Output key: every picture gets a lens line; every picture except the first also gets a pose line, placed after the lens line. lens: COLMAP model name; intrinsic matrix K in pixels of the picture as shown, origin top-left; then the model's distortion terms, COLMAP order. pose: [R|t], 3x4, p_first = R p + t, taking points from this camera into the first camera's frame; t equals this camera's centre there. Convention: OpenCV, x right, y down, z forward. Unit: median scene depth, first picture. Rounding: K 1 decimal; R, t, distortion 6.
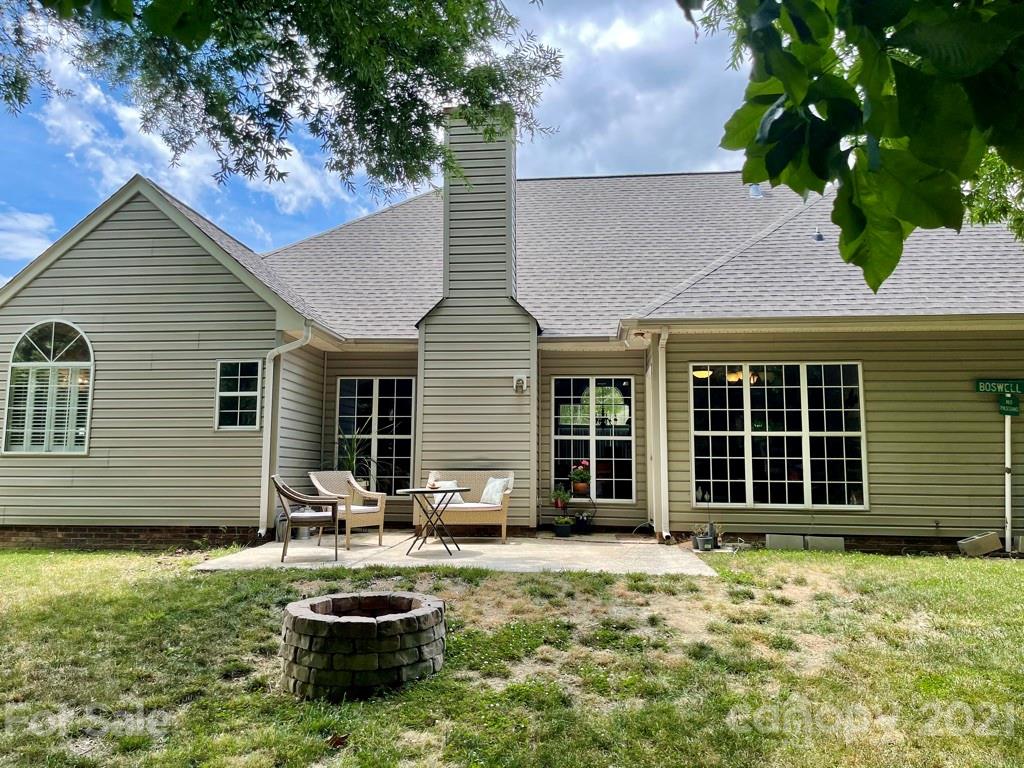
lens RADIAL K [[774.0, 0, 508.6], [0, 774.0, 386.7], [0, 0, 1]] dist [0.059247, -0.072683]
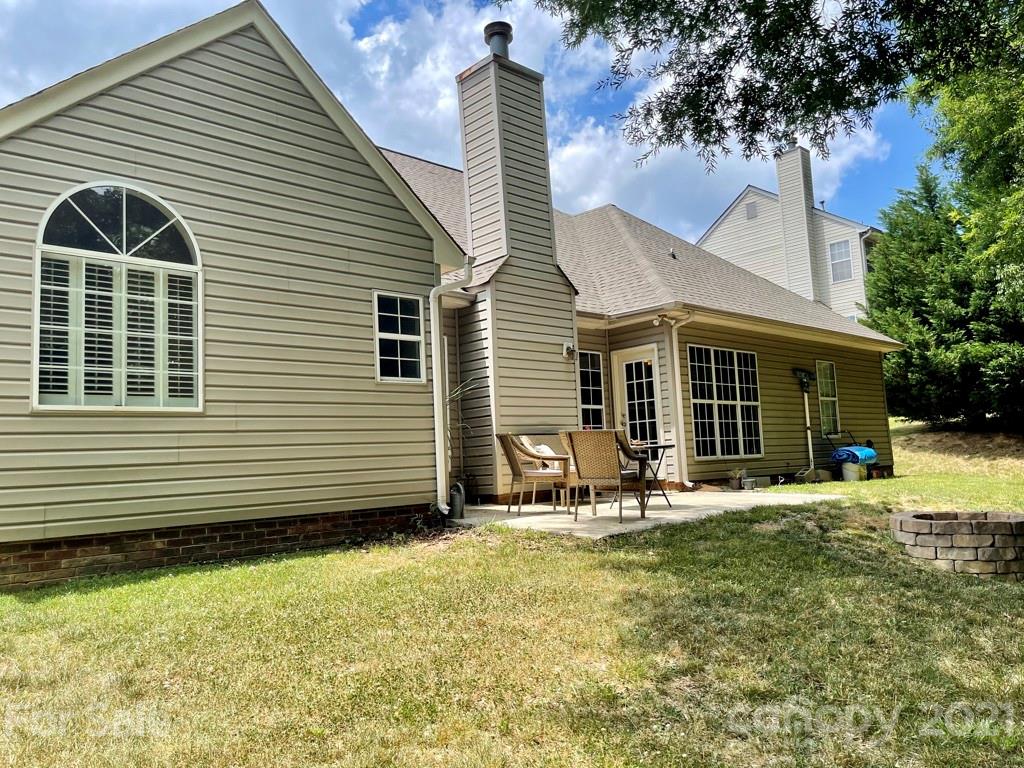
lens RADIAL K [[774.0, 0, 510.6], [0, 774.0, 381.7], [0, 0, 1]] dist [0.059247, -0.072683]
pose [[0.651065, 0.043122, 0.757796, -0.860778], [-0.039910, 0.998949, -0.022556, 0.066982], [-0.757972, -0.015559, 0.652101, 0.404567]]
